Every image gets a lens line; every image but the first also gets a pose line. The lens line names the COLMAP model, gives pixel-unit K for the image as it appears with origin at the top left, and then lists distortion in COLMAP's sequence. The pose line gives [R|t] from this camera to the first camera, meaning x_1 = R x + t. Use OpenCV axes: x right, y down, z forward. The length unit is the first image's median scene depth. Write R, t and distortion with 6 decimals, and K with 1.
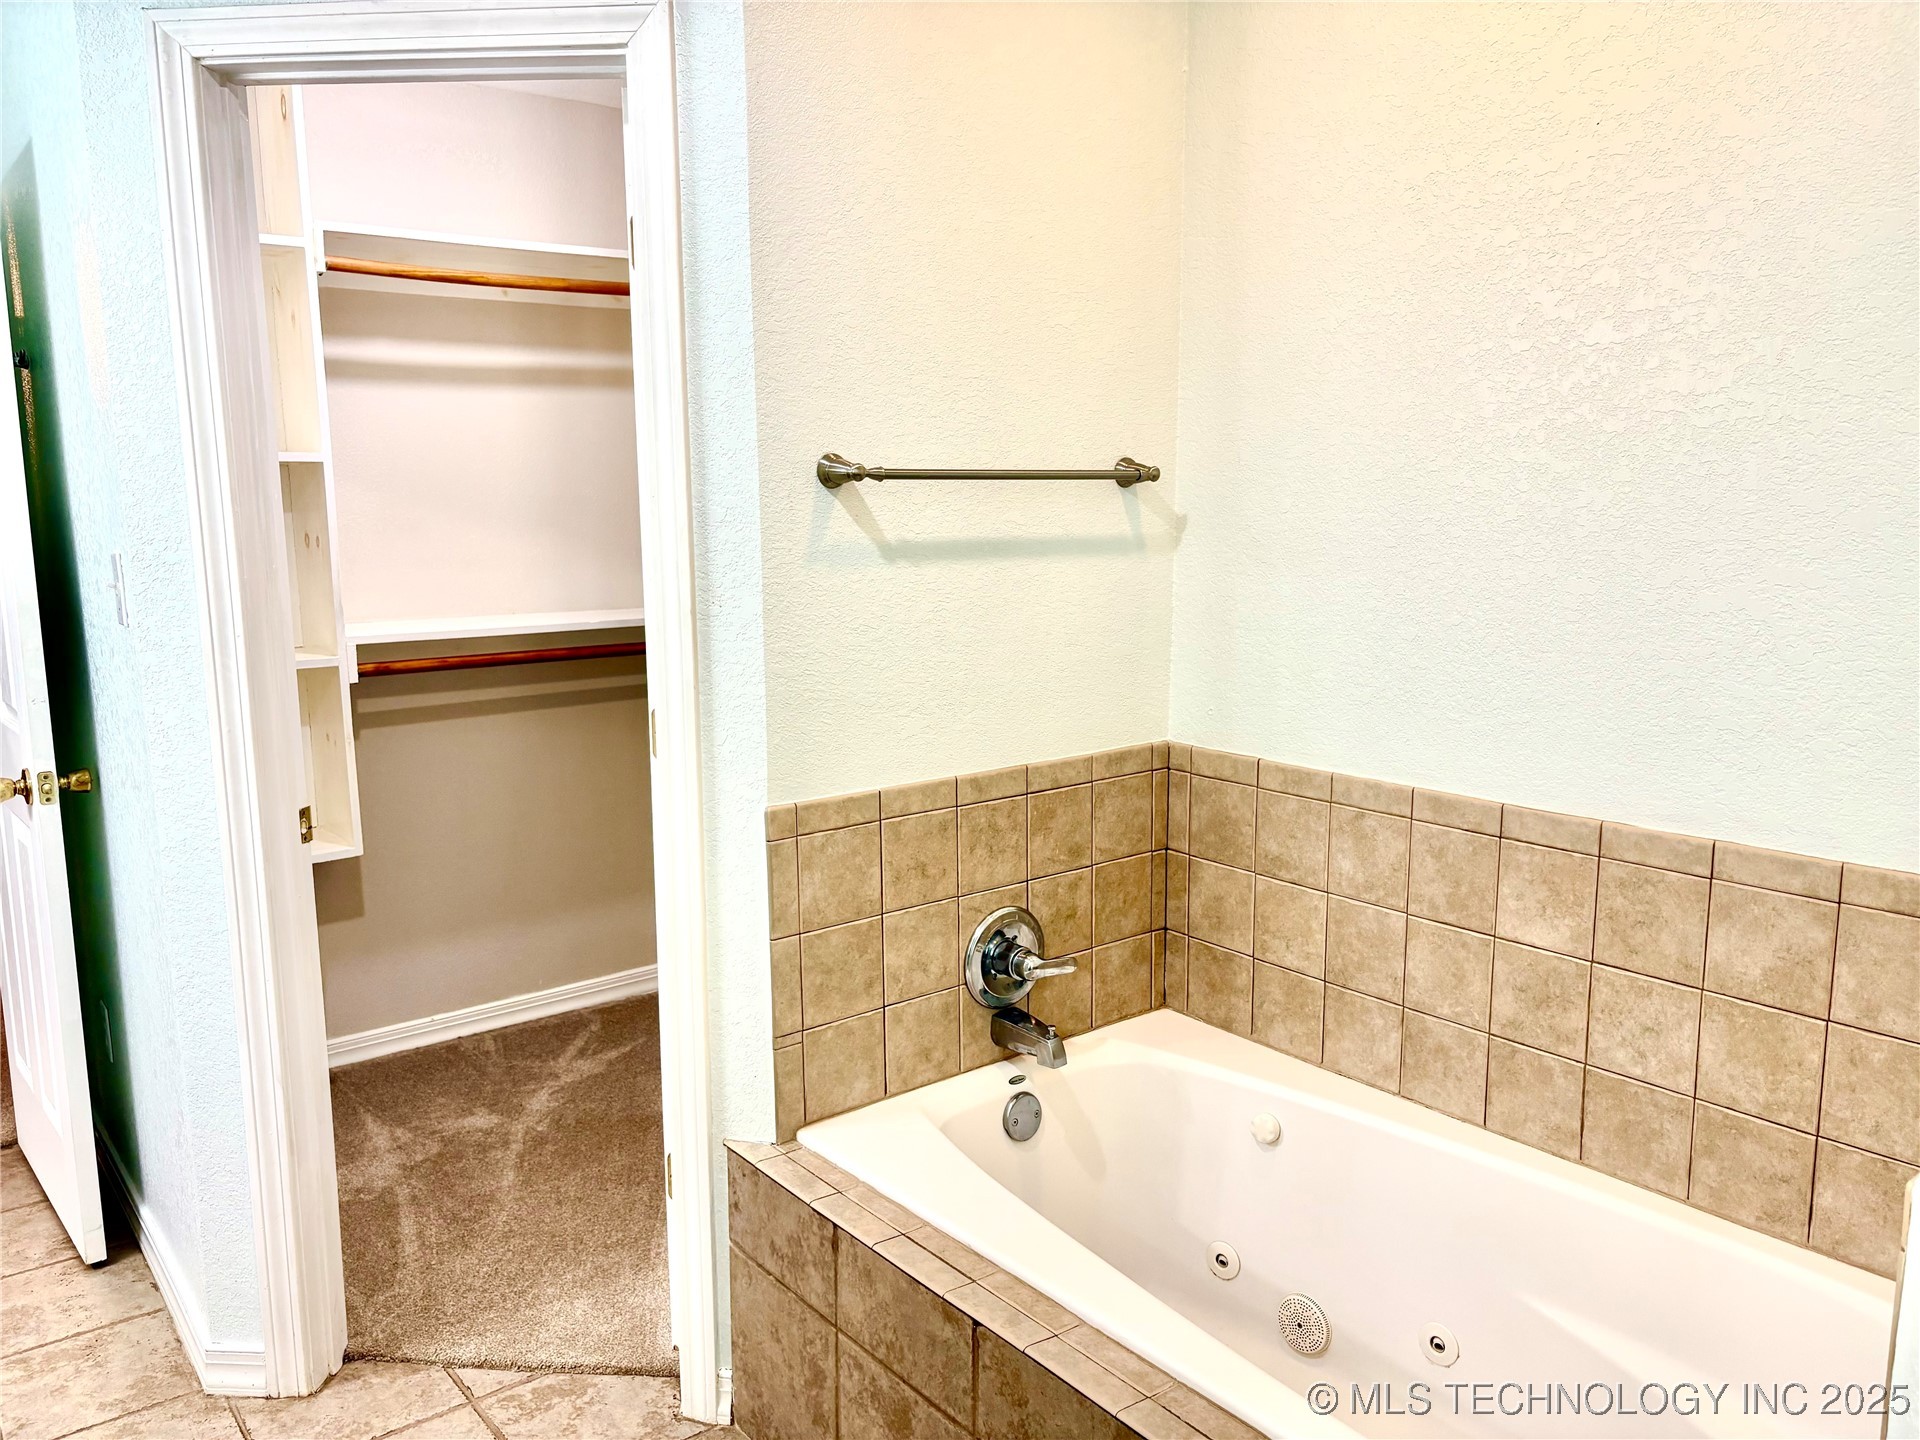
lens RADIAL K [[1455.5, 0, 960.0], [0, 1455.5, 720.0], [0, 0, 1]] dist [0.065906, -0.071978]
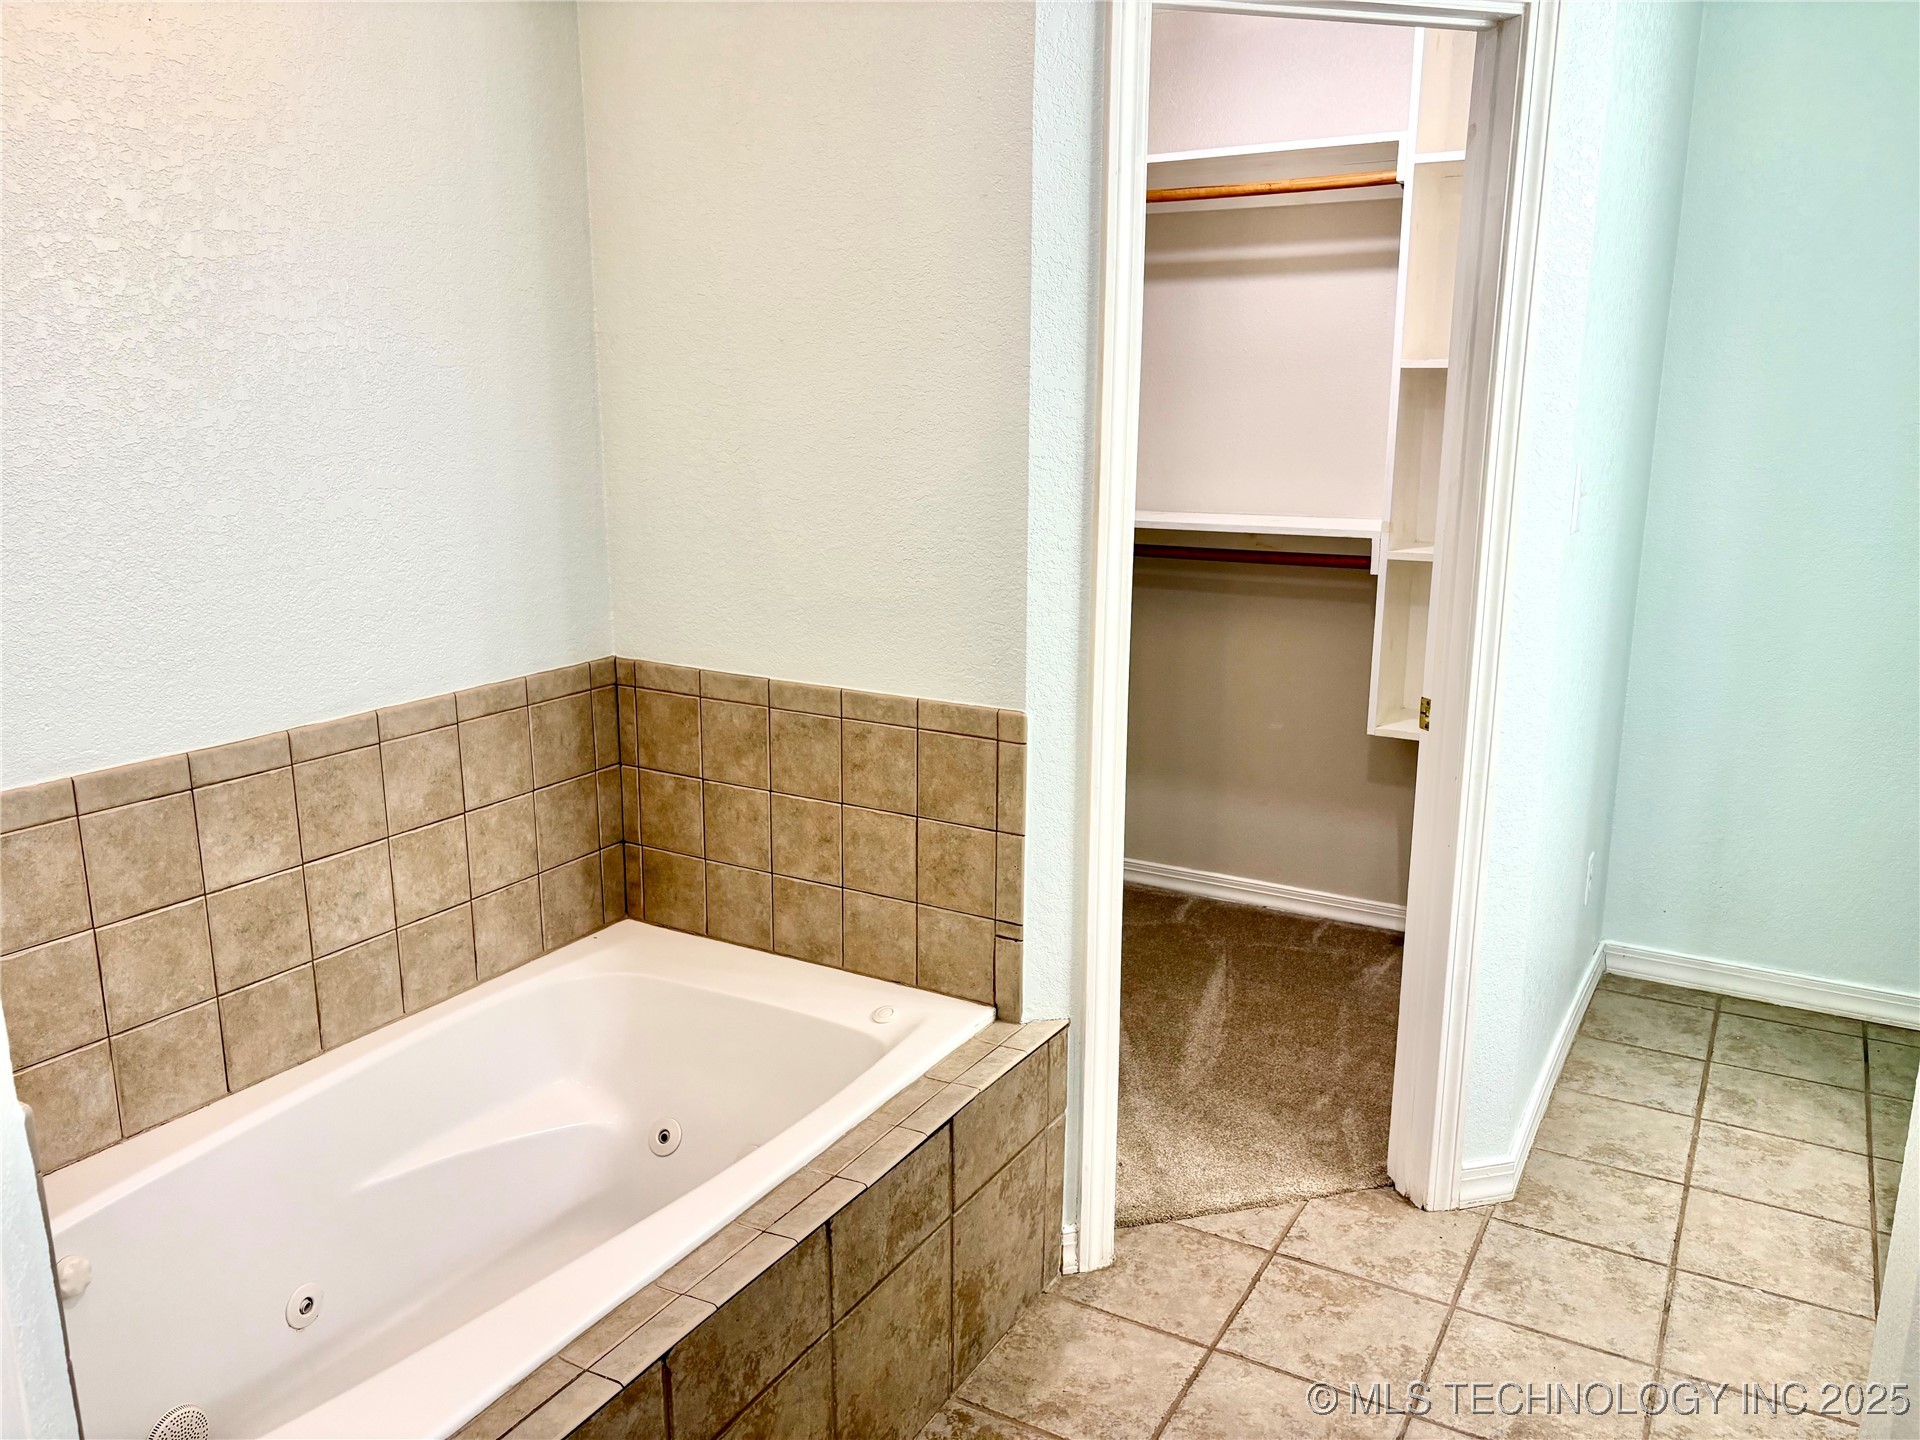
lens RADIAL K [[1455.5, 0, 960.0], [0, 1455.5, 720.0], [0, 0, 1]] dist [0.065906, -0.071978]
pose [[-0.361432, -0.201256, 0.910419, -0.665148], [0.145888, 0.952194, 0.268408, -0.144818], [-0.920915, 0.229830, -0.314793, 0.865676]]
